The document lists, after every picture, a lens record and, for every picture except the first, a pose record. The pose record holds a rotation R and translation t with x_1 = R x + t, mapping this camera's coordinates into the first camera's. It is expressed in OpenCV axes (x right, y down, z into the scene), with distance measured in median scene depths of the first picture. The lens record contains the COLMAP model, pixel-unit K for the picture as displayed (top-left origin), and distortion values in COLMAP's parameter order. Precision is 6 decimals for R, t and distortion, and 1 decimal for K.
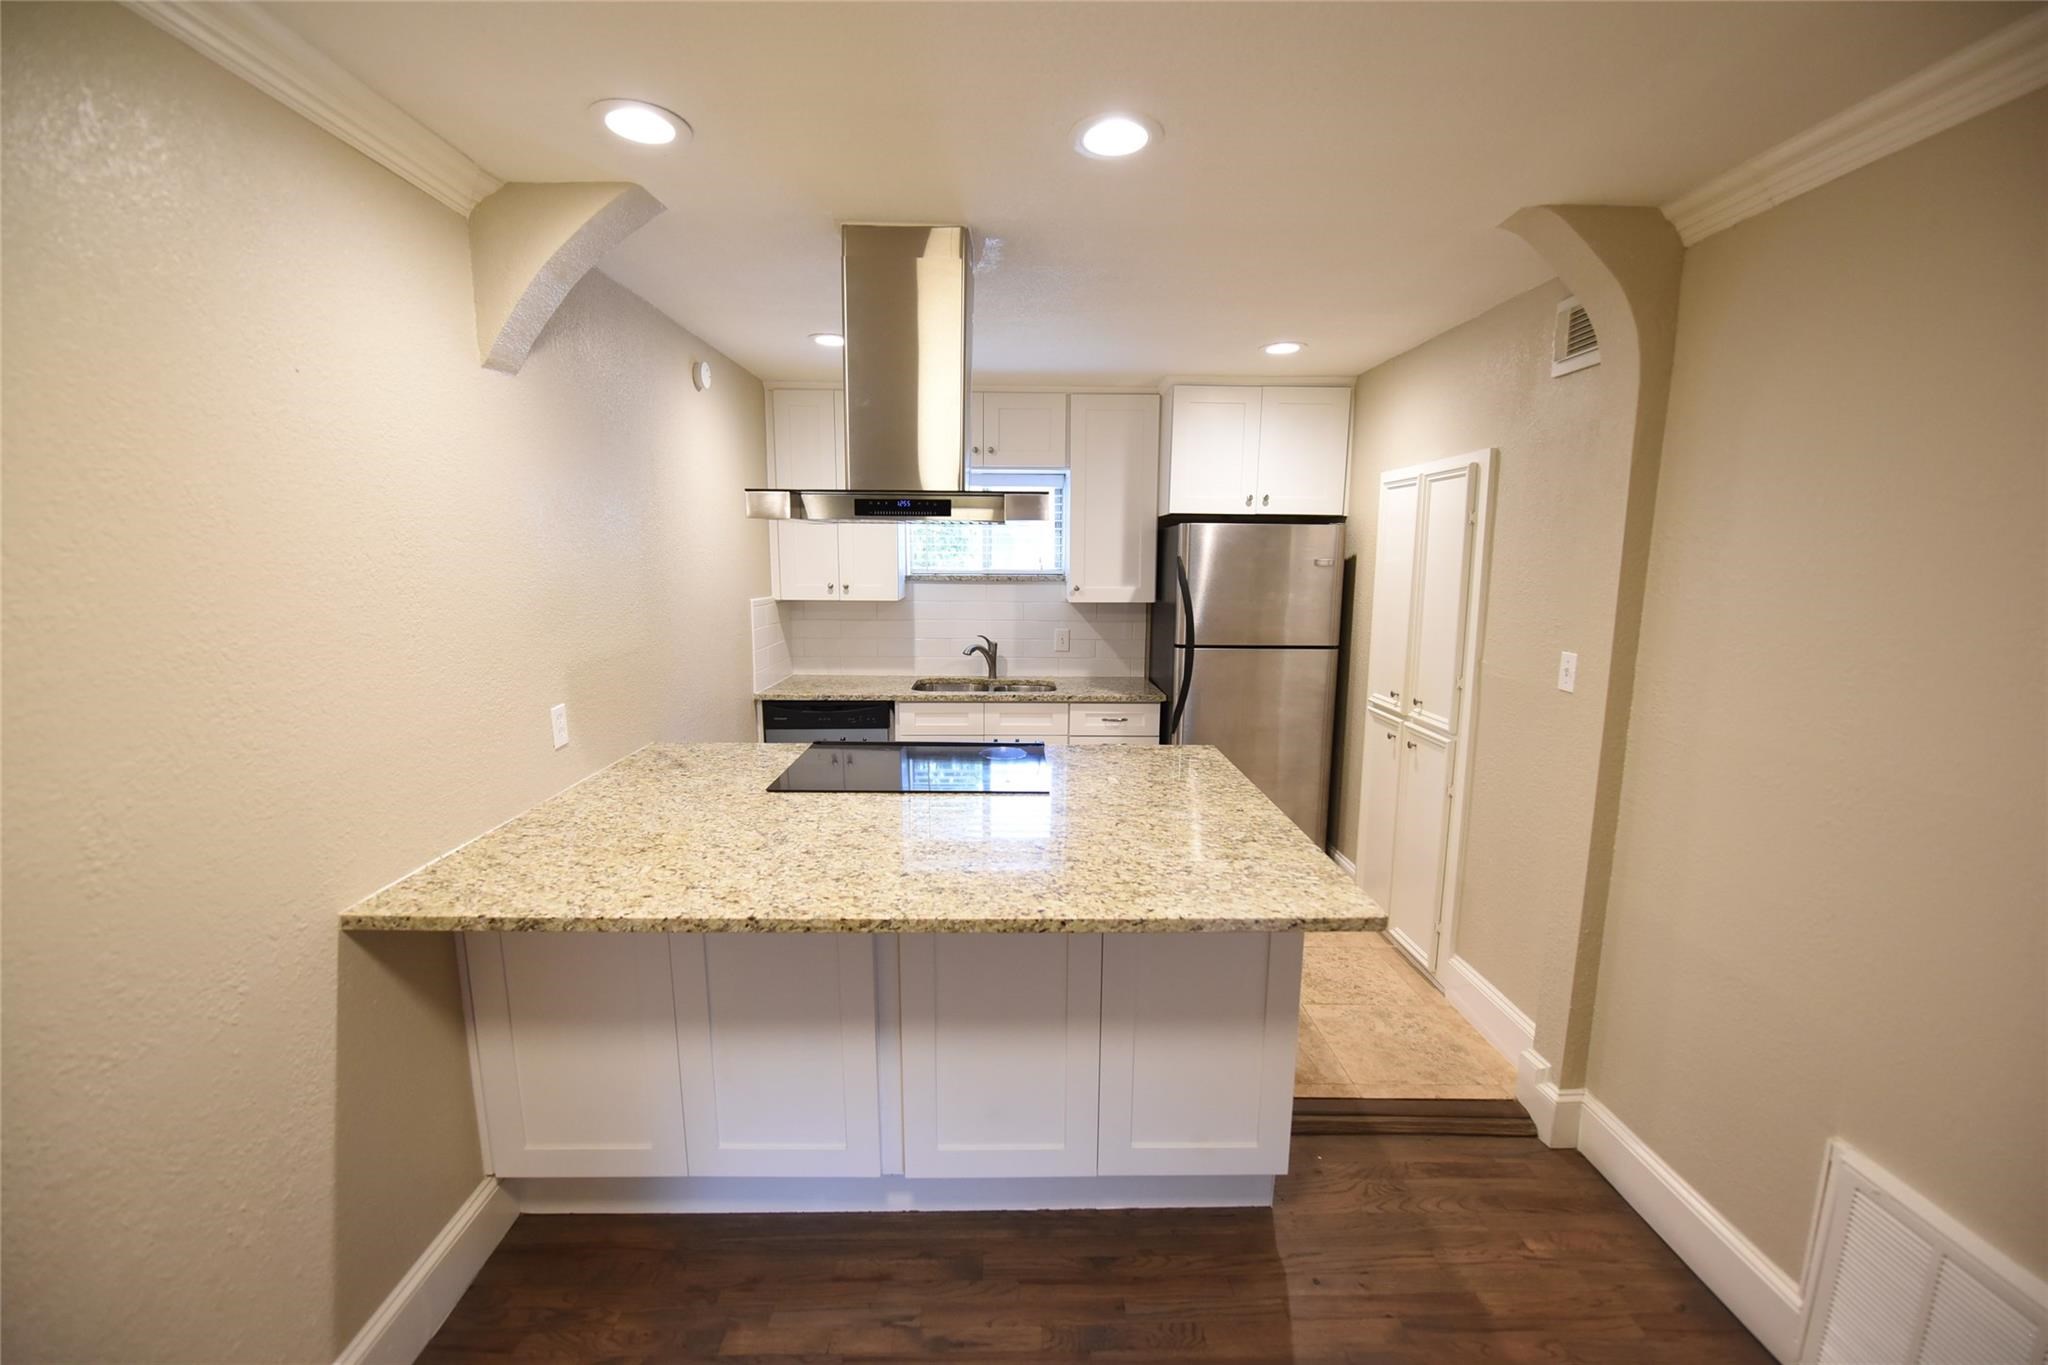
lens RADIAL K [[820.4, 0, 1026.2], [0, 820.4, 682.3], [0, 0, 1]] dist [-0.018139, 0.000185]
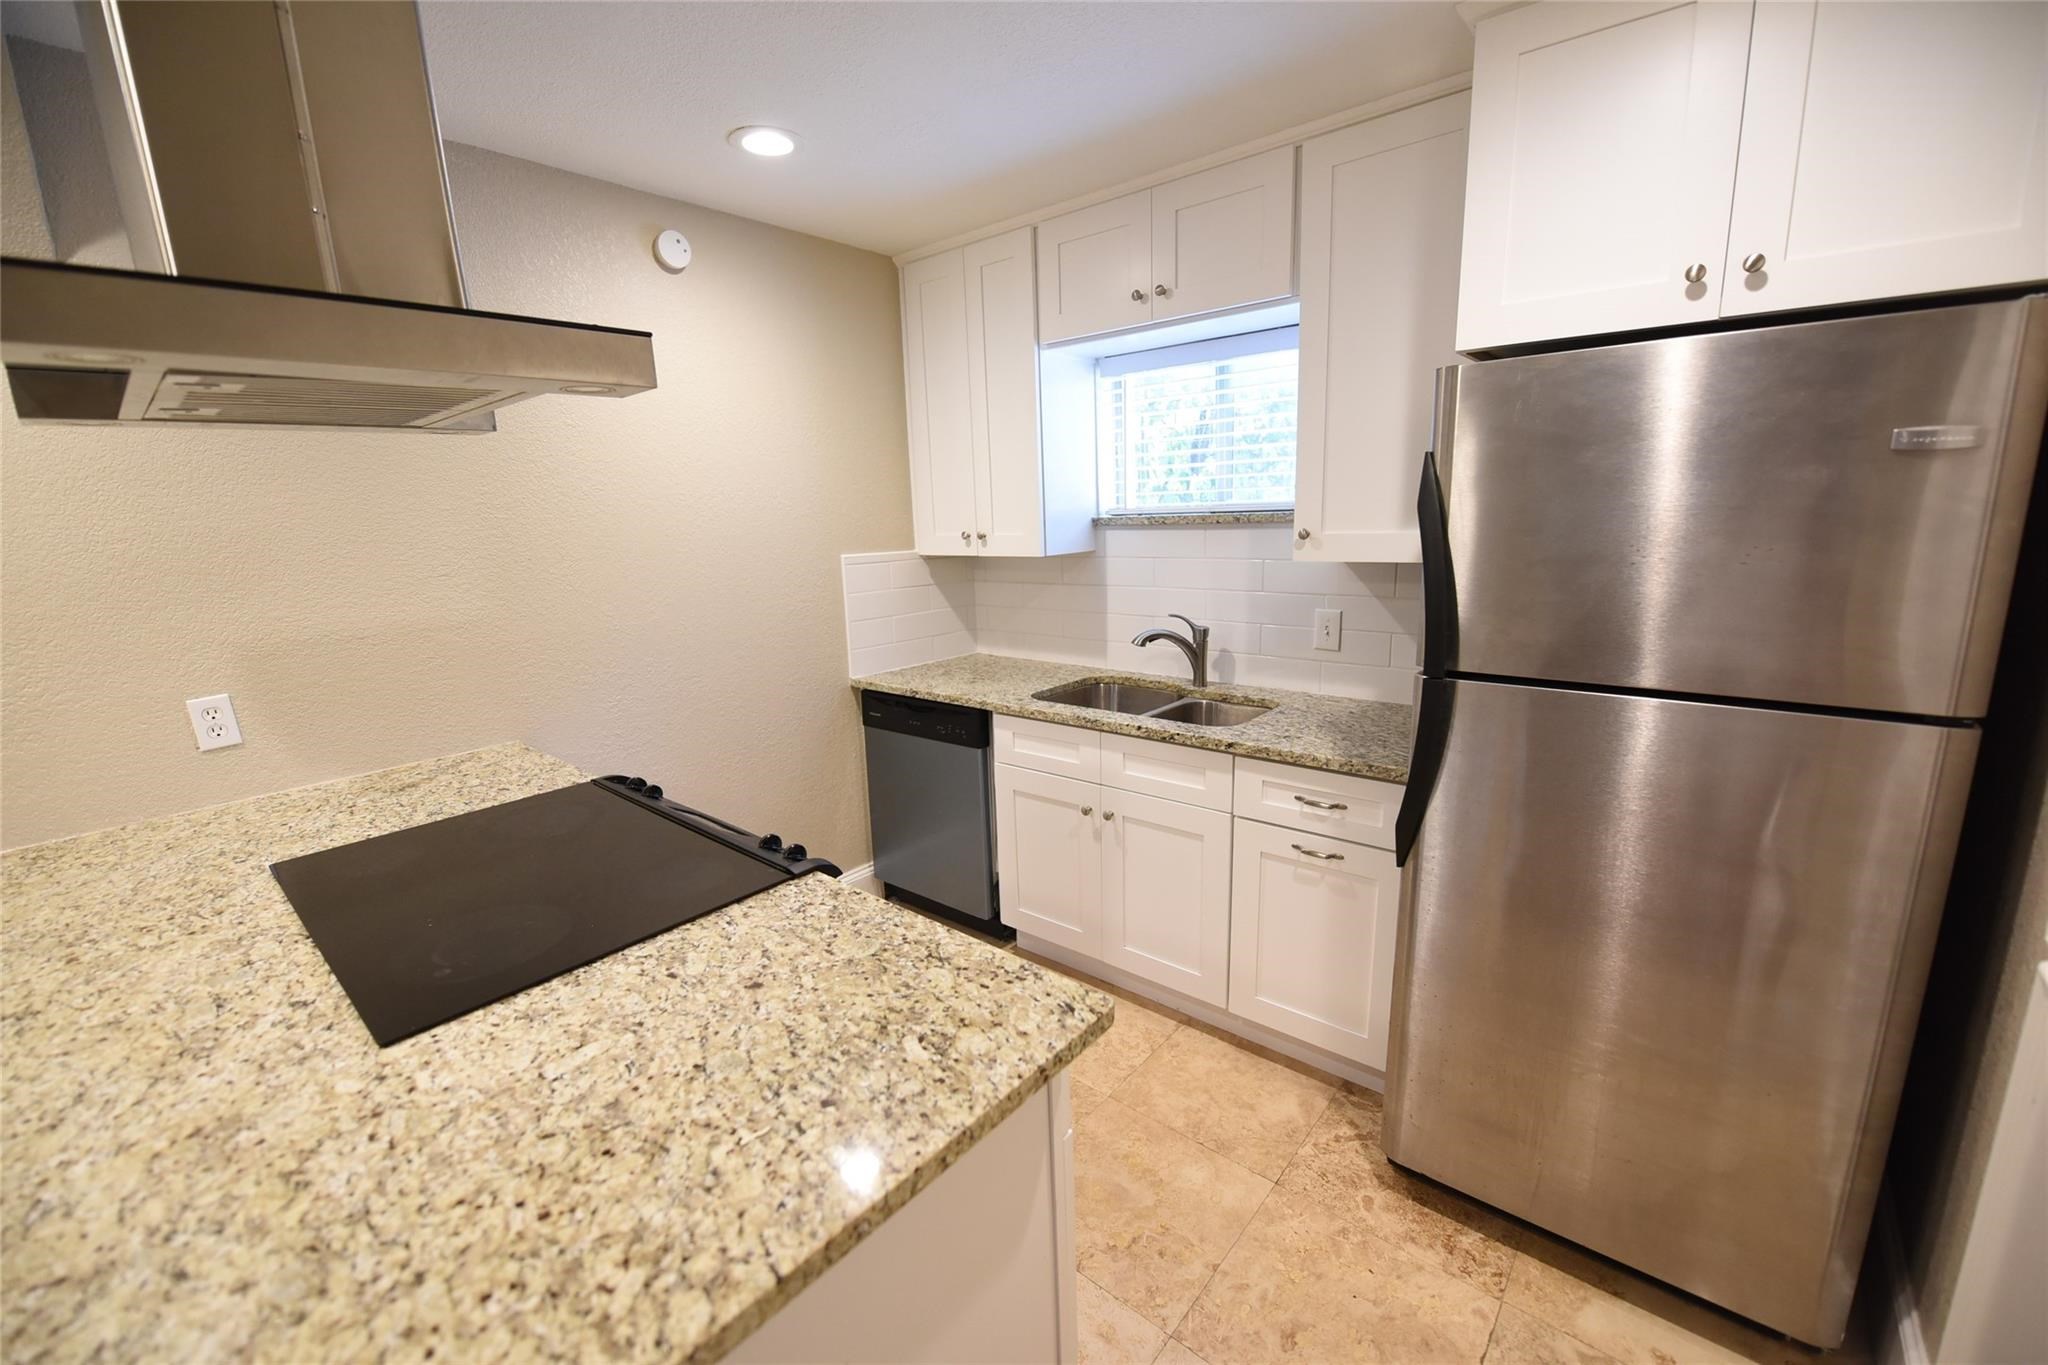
lens RADIAL K [[820.0, 0, 1027.8], [0, 820.0, 689.9], [0, 0, 1]] dist [-0.024093, -0.000199]
pose [[0.752038, 0.110571, -0.649779, 0.458578], [-0.066299, 0.993519, 0.092332, -0.089351], [0.655777, -0.026358, 0.754495, 0.825114]]
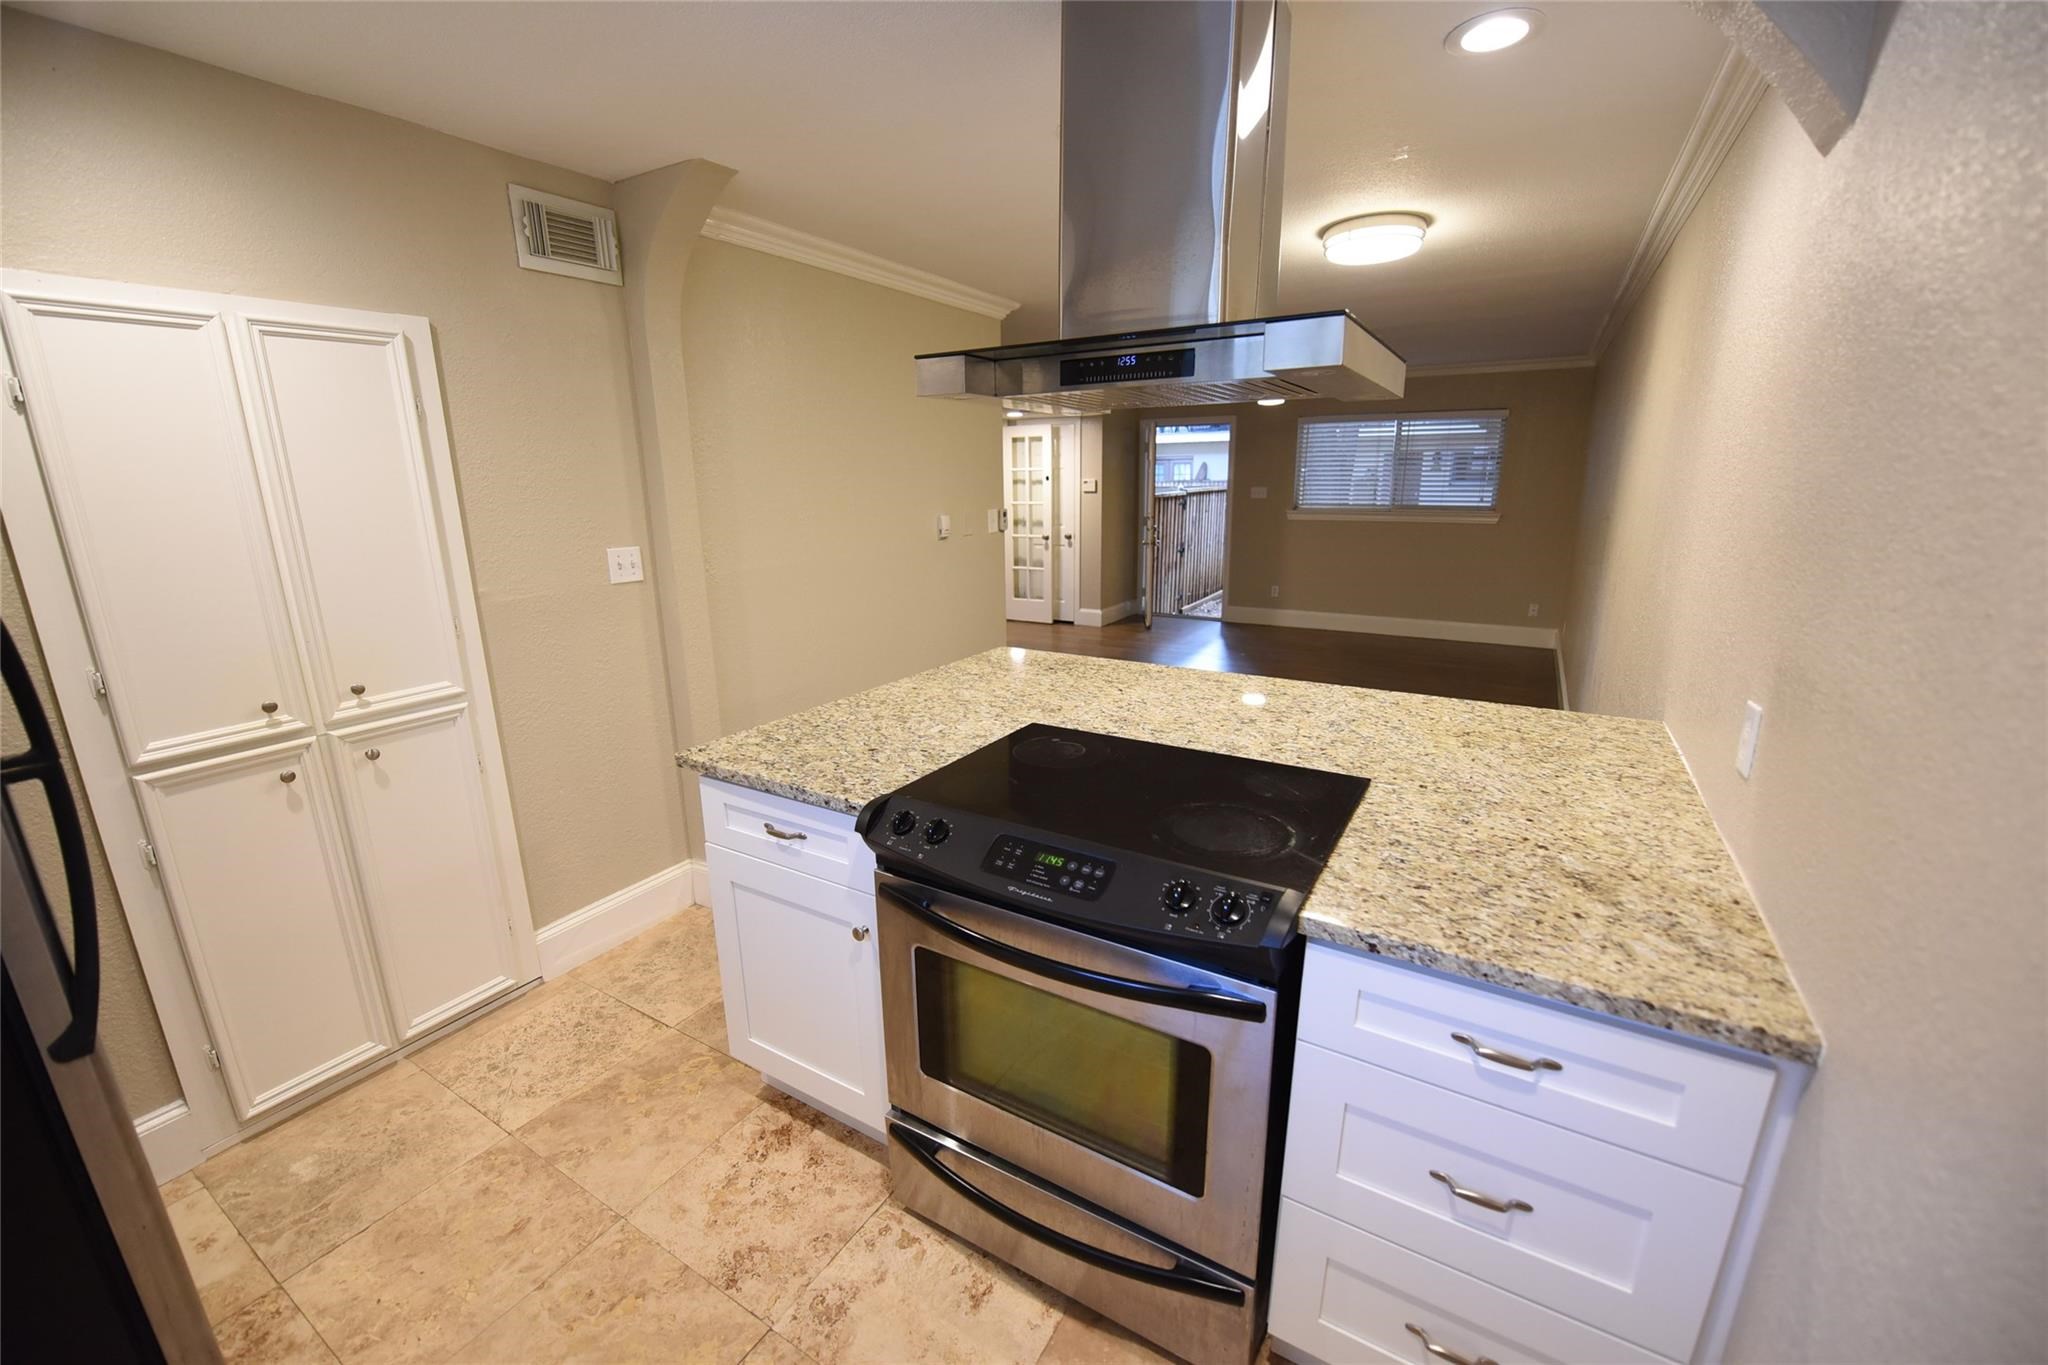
lens RADIAL K [[820.4, 0, 1026.2], [0, 820.4, 682.3], [0, 0, 1]] dist [-0.018139, 0.000185]
pose [[-0.845296, -0.129501, 0.518367, -0.379661], [0.088684, 0.922718, 0.375134, -0.219008], [-0.526887, 0.363070, -0.768485, 1.508521]]
